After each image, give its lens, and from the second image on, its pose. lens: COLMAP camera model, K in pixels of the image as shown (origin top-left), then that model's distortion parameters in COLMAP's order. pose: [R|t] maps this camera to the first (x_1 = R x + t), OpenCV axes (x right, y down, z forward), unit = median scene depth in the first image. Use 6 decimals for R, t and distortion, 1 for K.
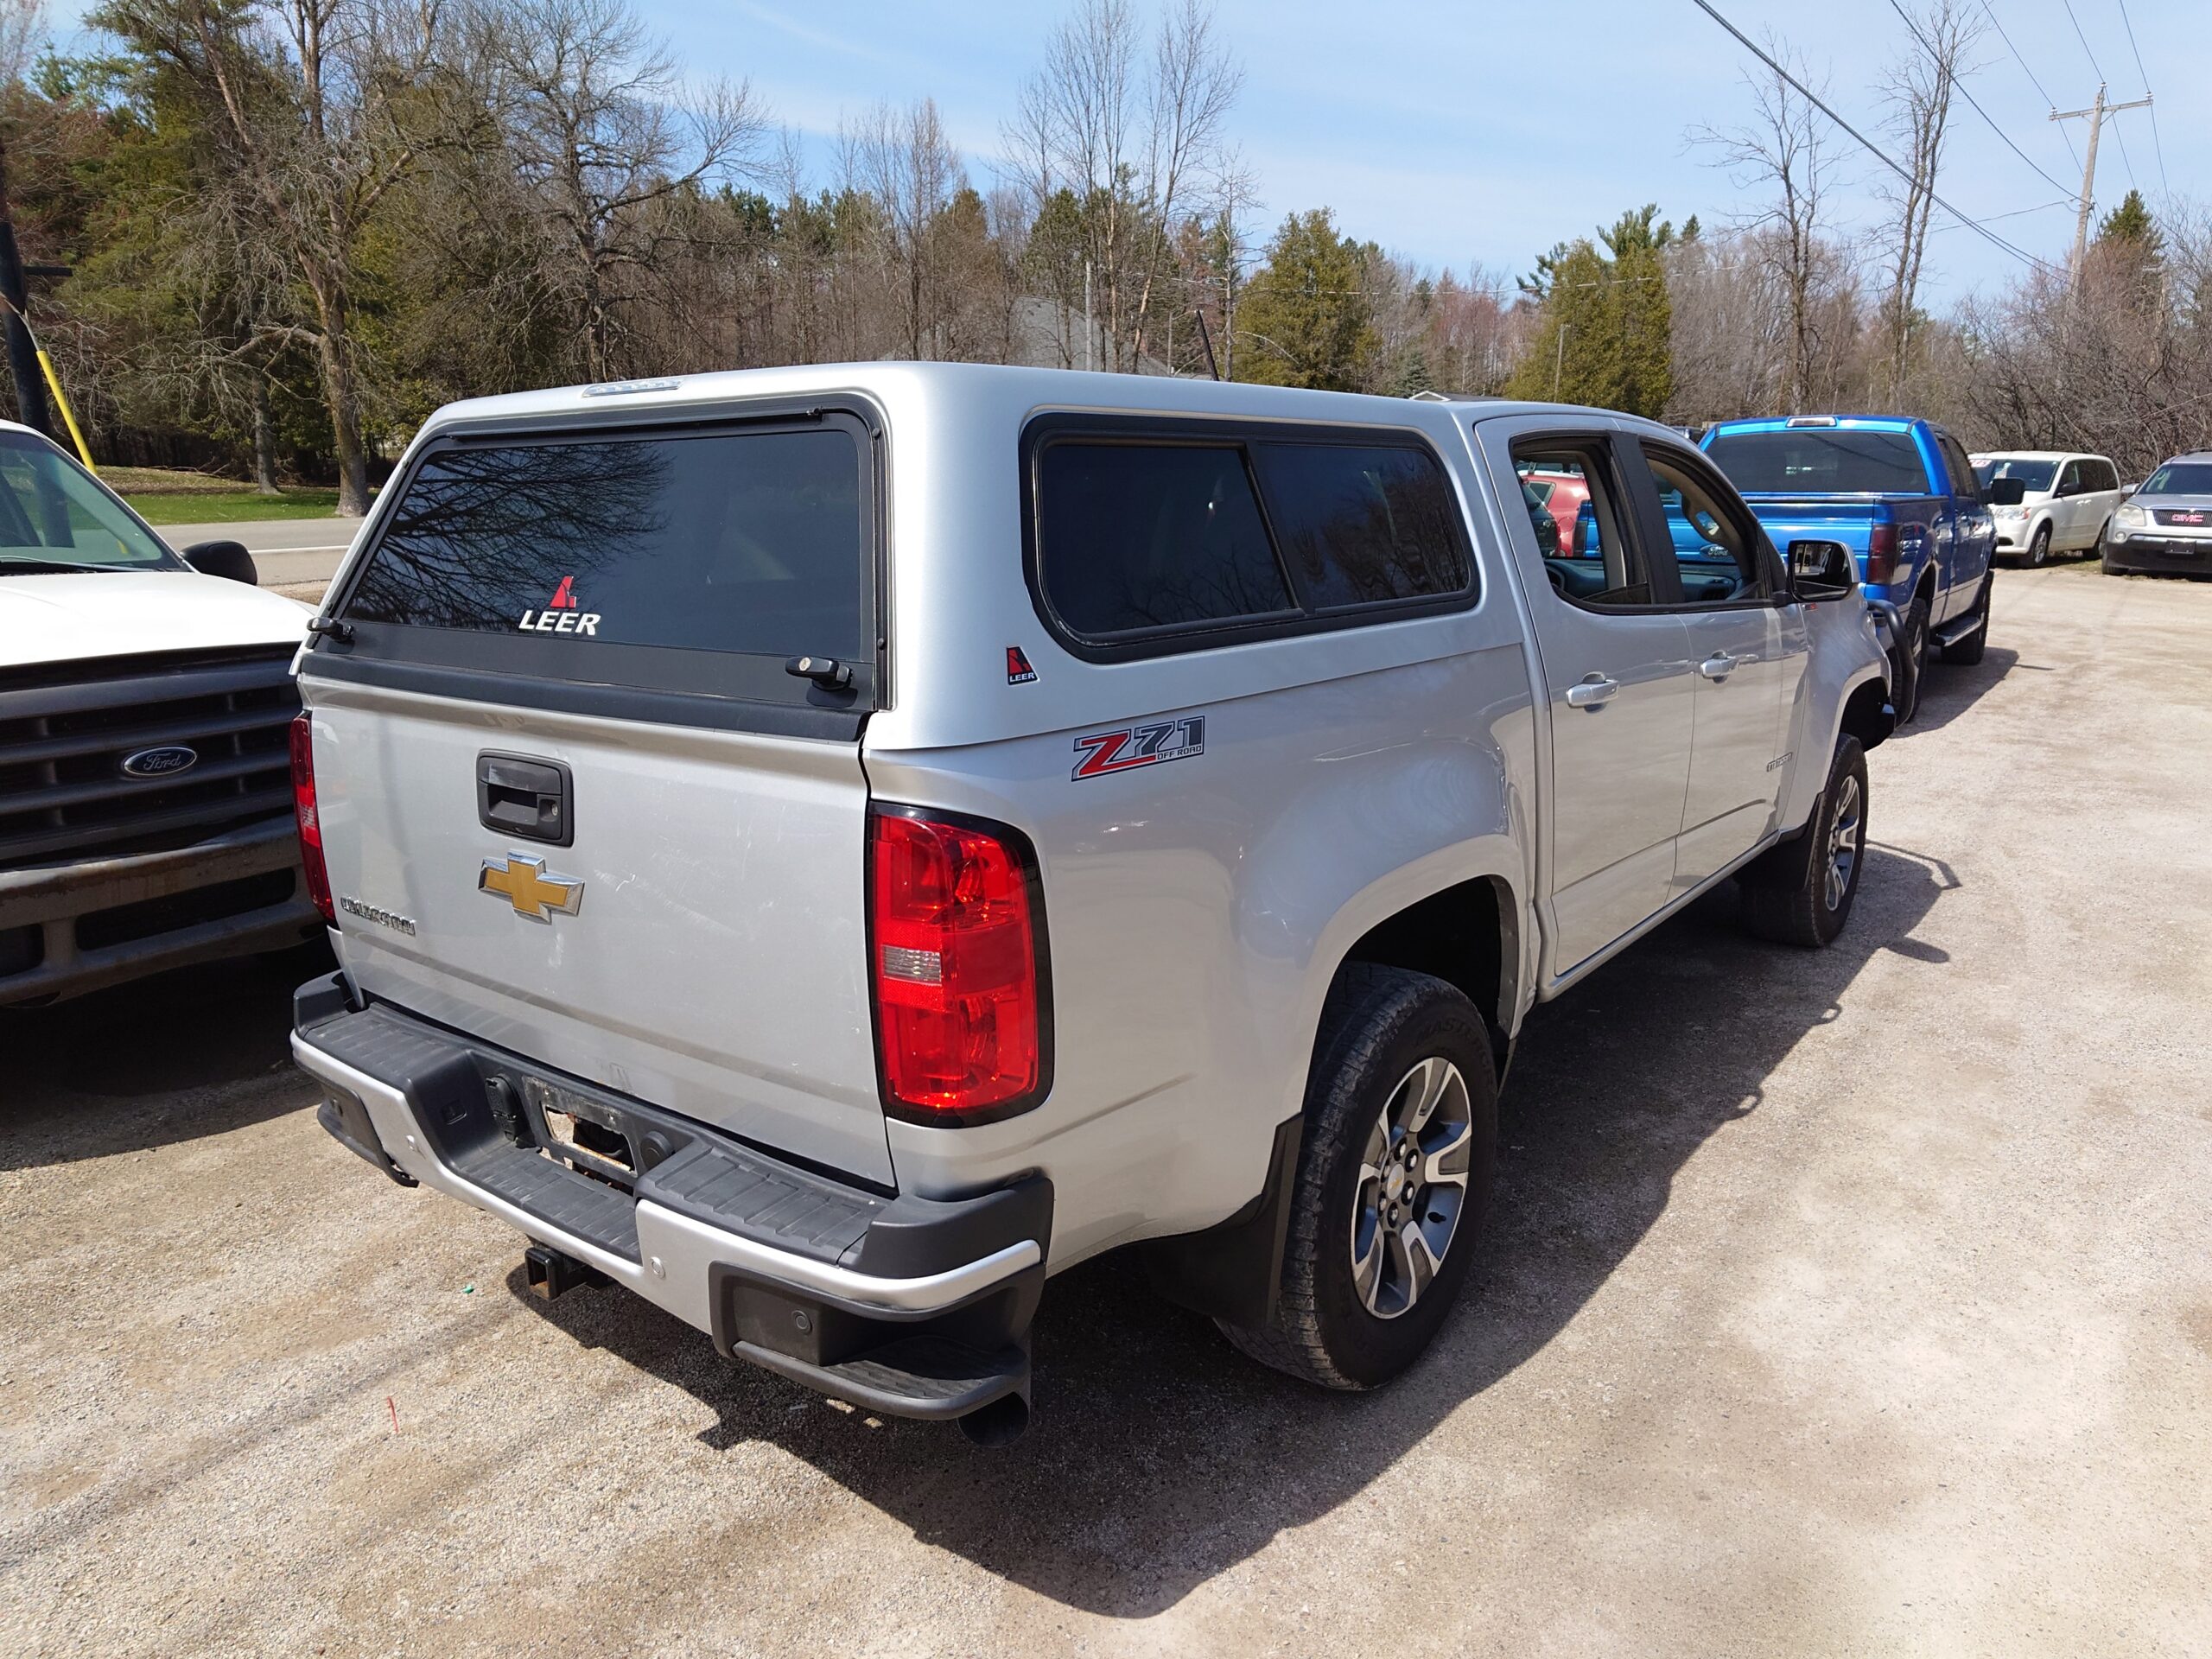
lens RADIAL K [[1585.7, 0, 1102.3], [0, 1585.7, 830.5], [0, 0, 1]] dist [0.011611, -0.003982]
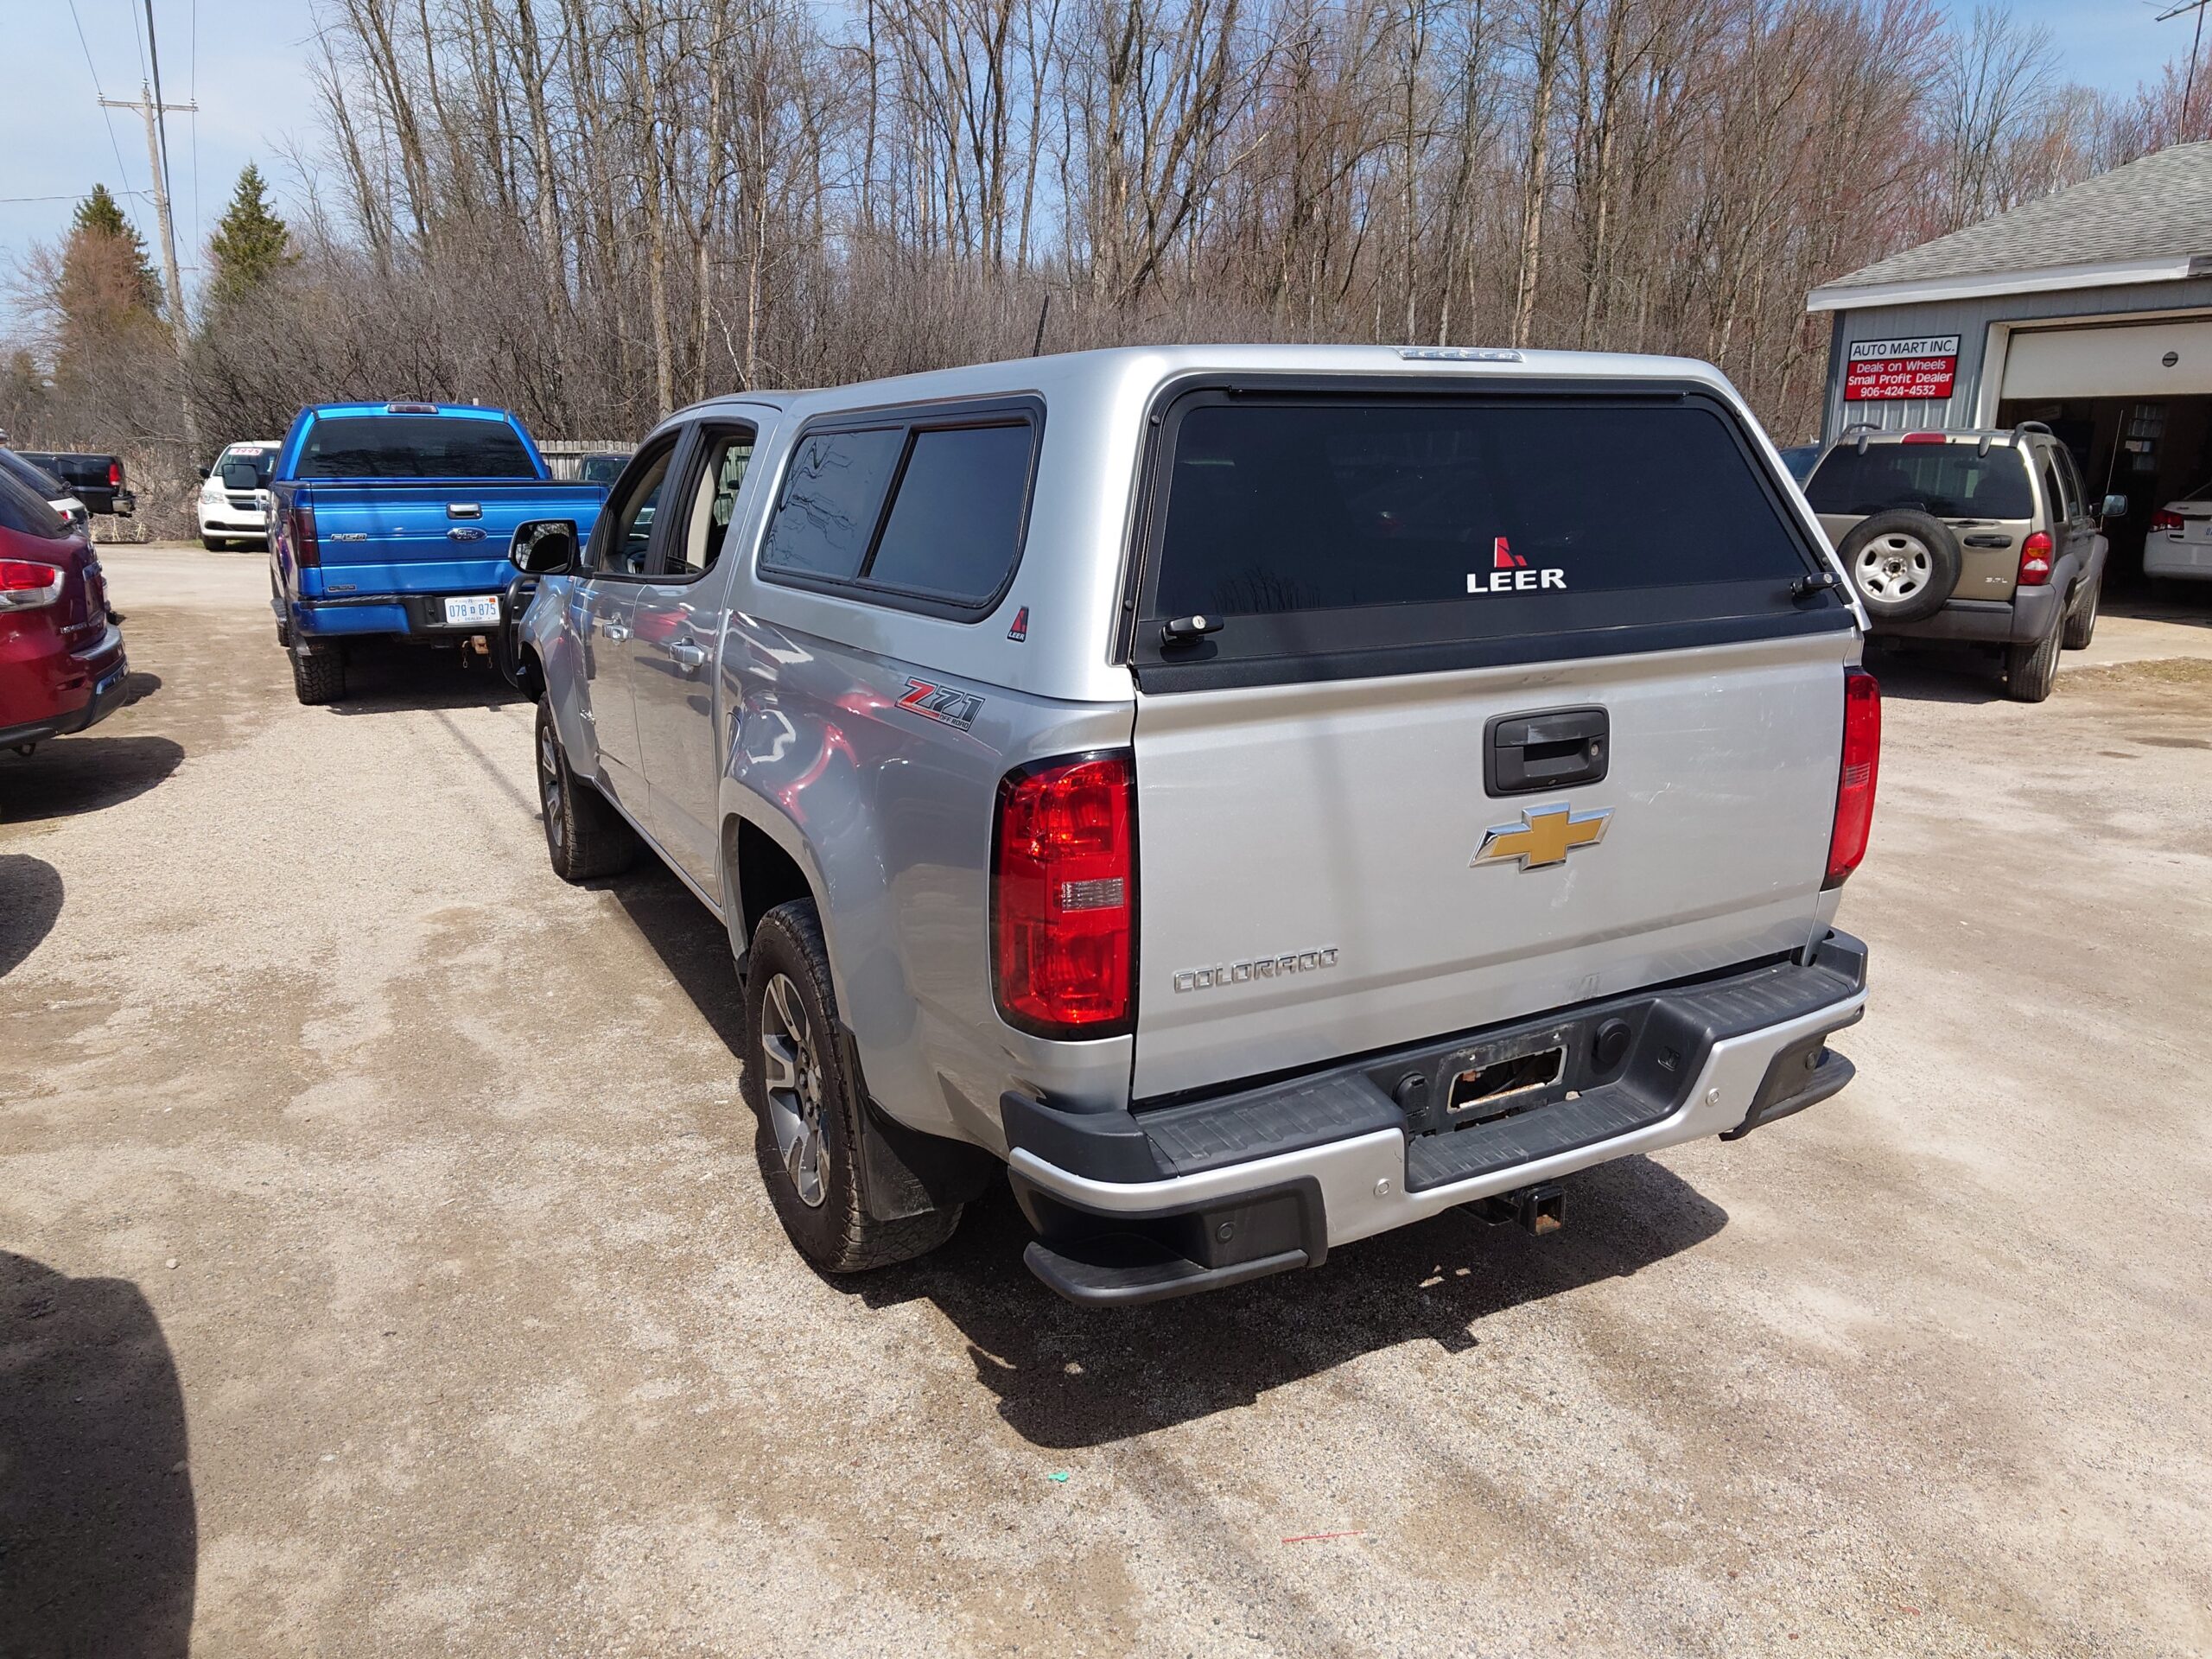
lens RADIAL K [[1585.7, 0, 1103.2], [0, 1585.7, 829.7], [0, 0, 1]] dist [0.011611, -0.003982]
pose [[0.372075, -0.201576, 0.906051, -1.350573], [0.198192, 0.970876, 0.134609, -0.159271], [-0.906797, 0.129487, 0.401189, 0.814650]]
